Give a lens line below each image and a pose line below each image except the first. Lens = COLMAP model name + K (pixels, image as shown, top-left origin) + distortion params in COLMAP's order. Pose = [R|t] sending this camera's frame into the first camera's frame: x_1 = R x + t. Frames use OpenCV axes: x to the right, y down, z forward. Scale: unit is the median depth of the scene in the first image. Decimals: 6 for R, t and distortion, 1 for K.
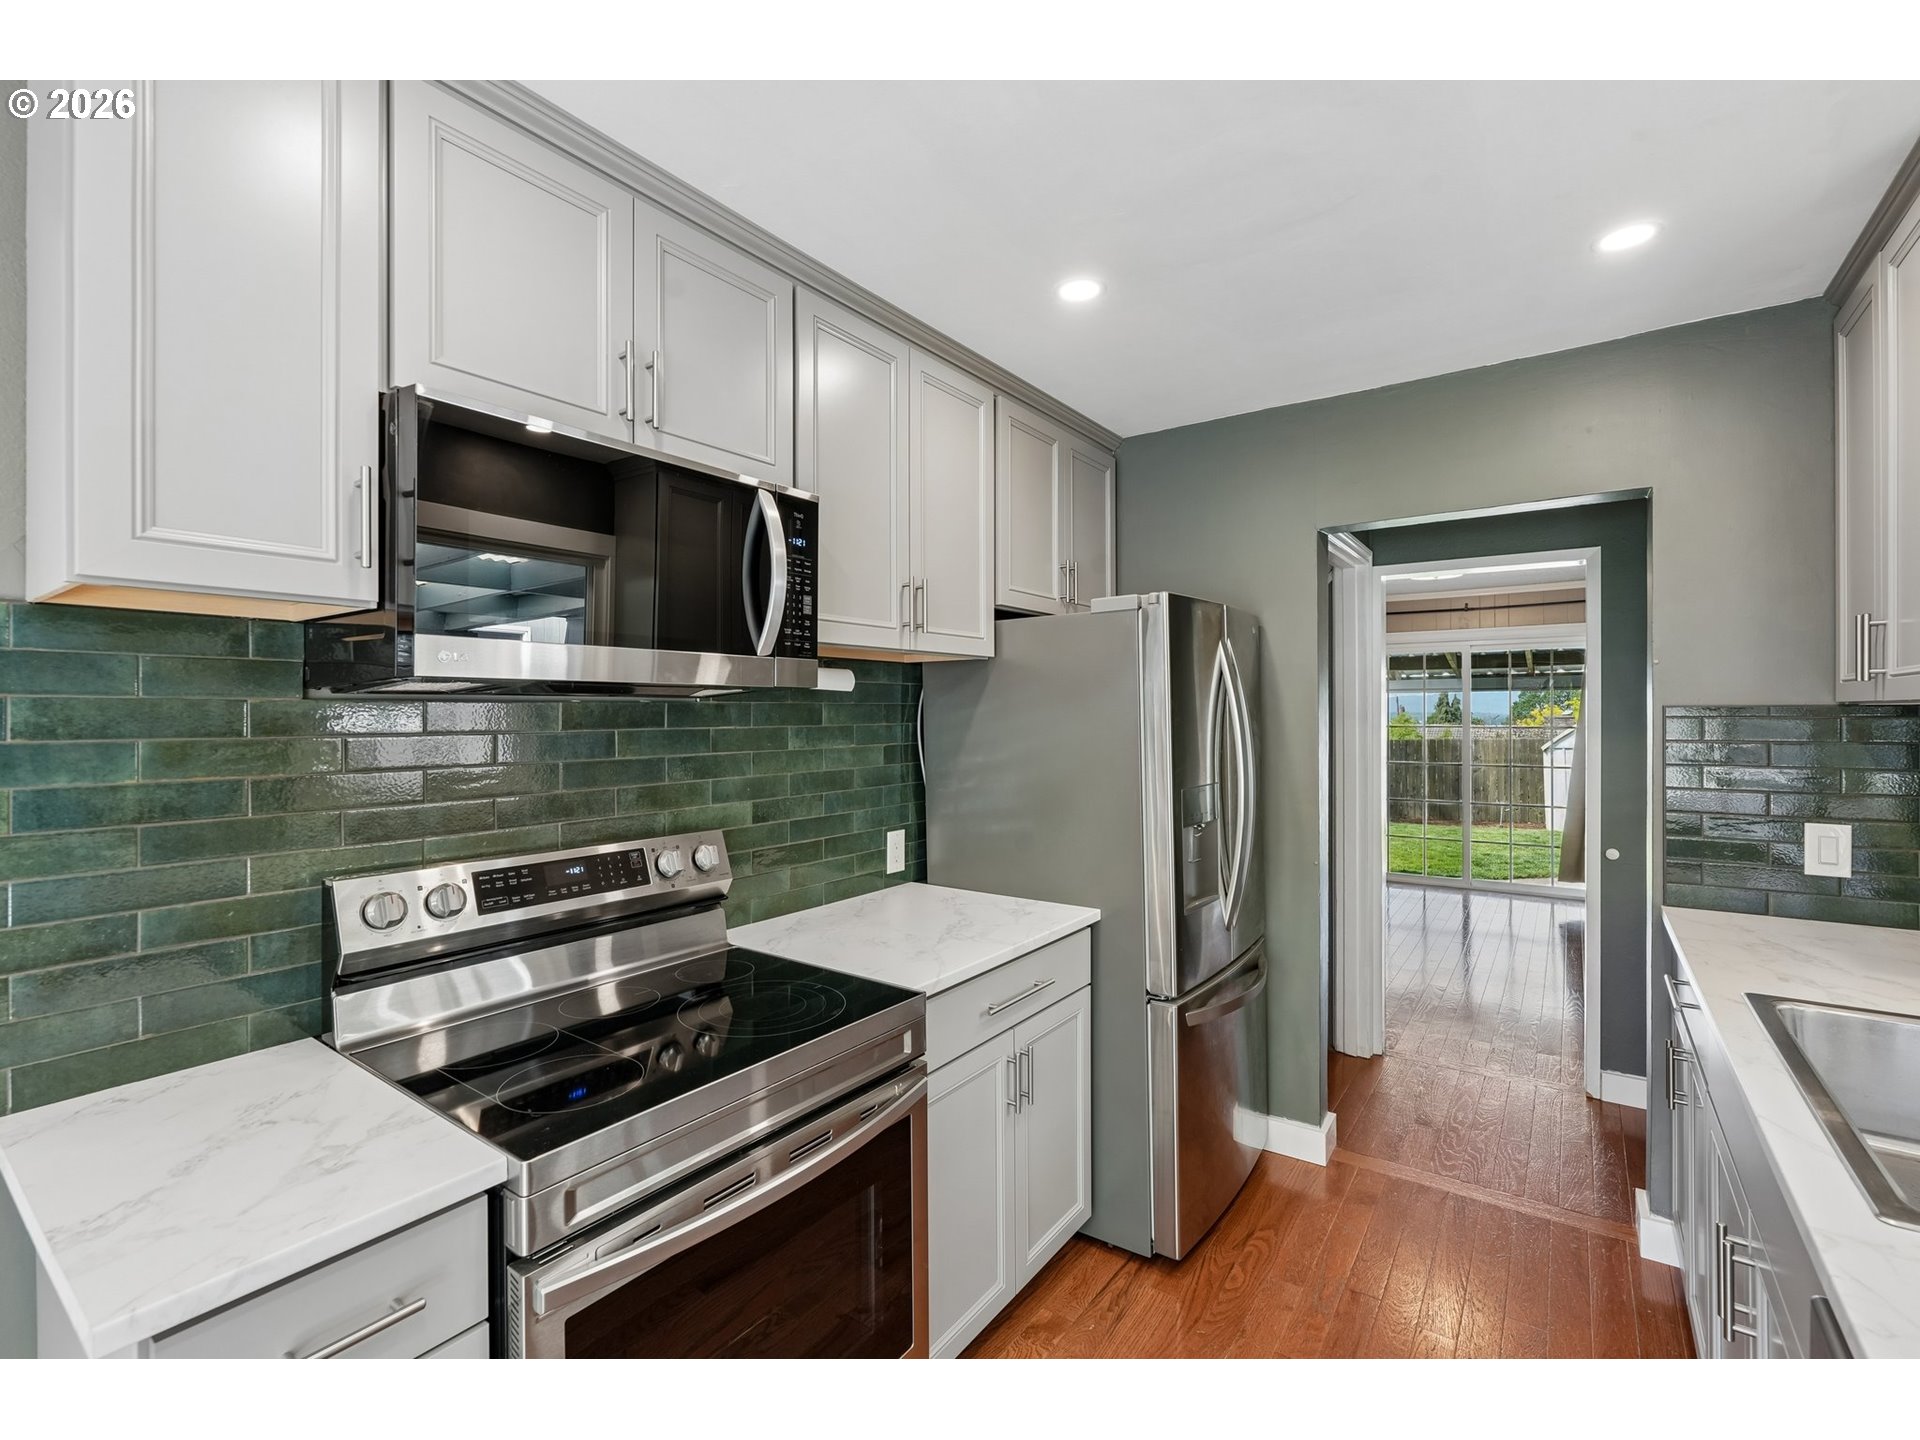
lens RADIAL K [[846.9, 0, 955.0], [0, 846.9, 715.1], [0, 0, 1]] dist [-0.008209, 0.000536]
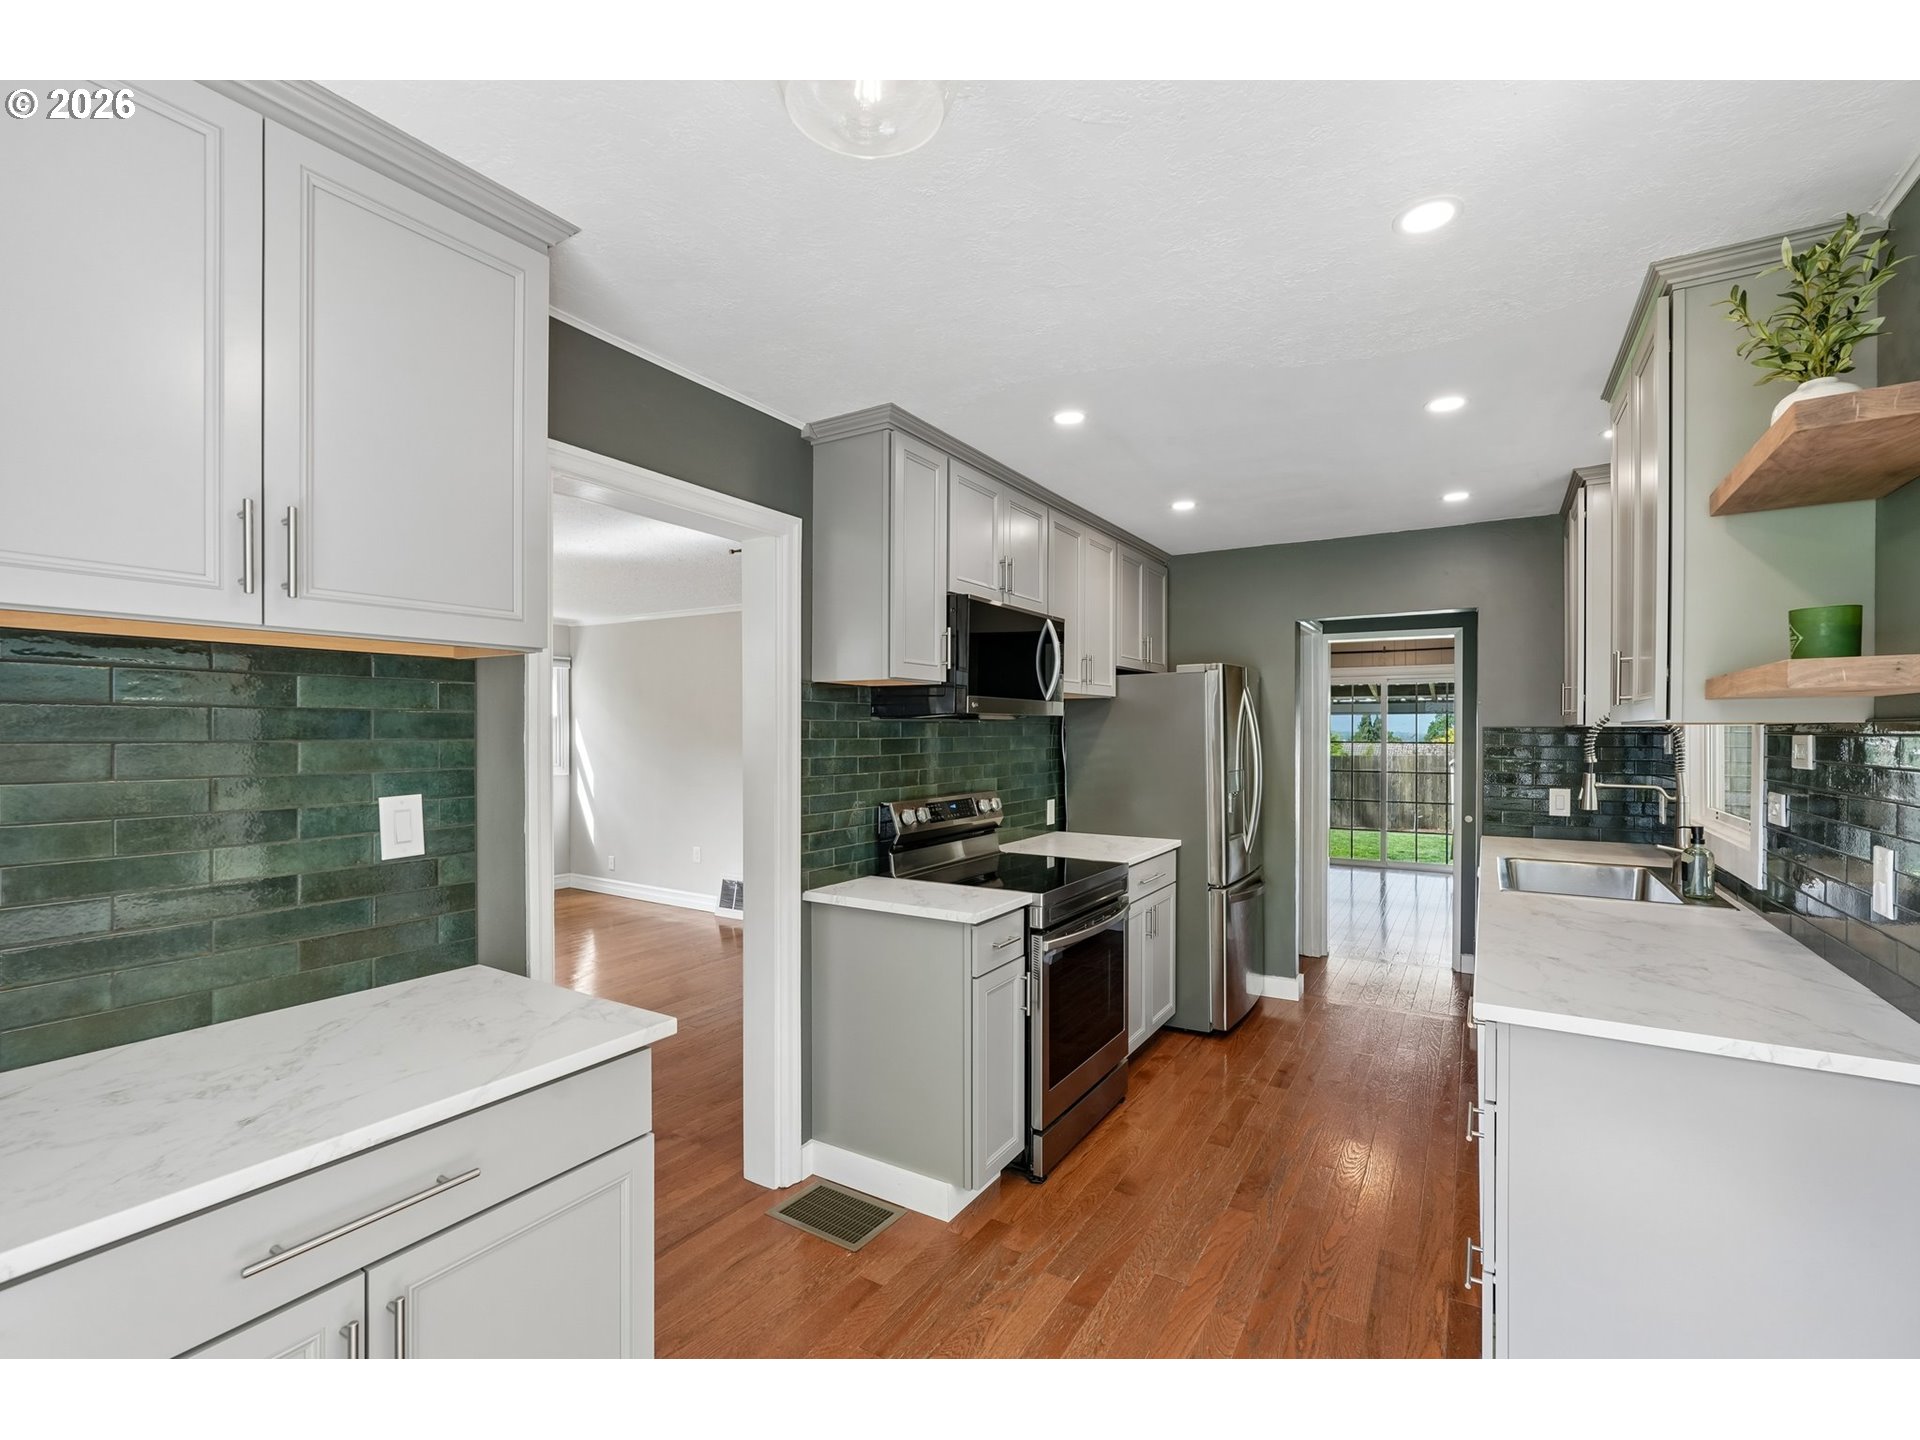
lens RADIAL K [[859.6, 0, 949.5], [0, 859.6, 733.2], [0, 0, 1]] dist [-0.002961, -0.000005]
pose [[0.997339, 0.004619, 0.072764, -0.417325], [-0.004679, 0.999989, 0.000650, 0.005657], [-0.072760, -0.000989, 0.997349, -0.715333]]
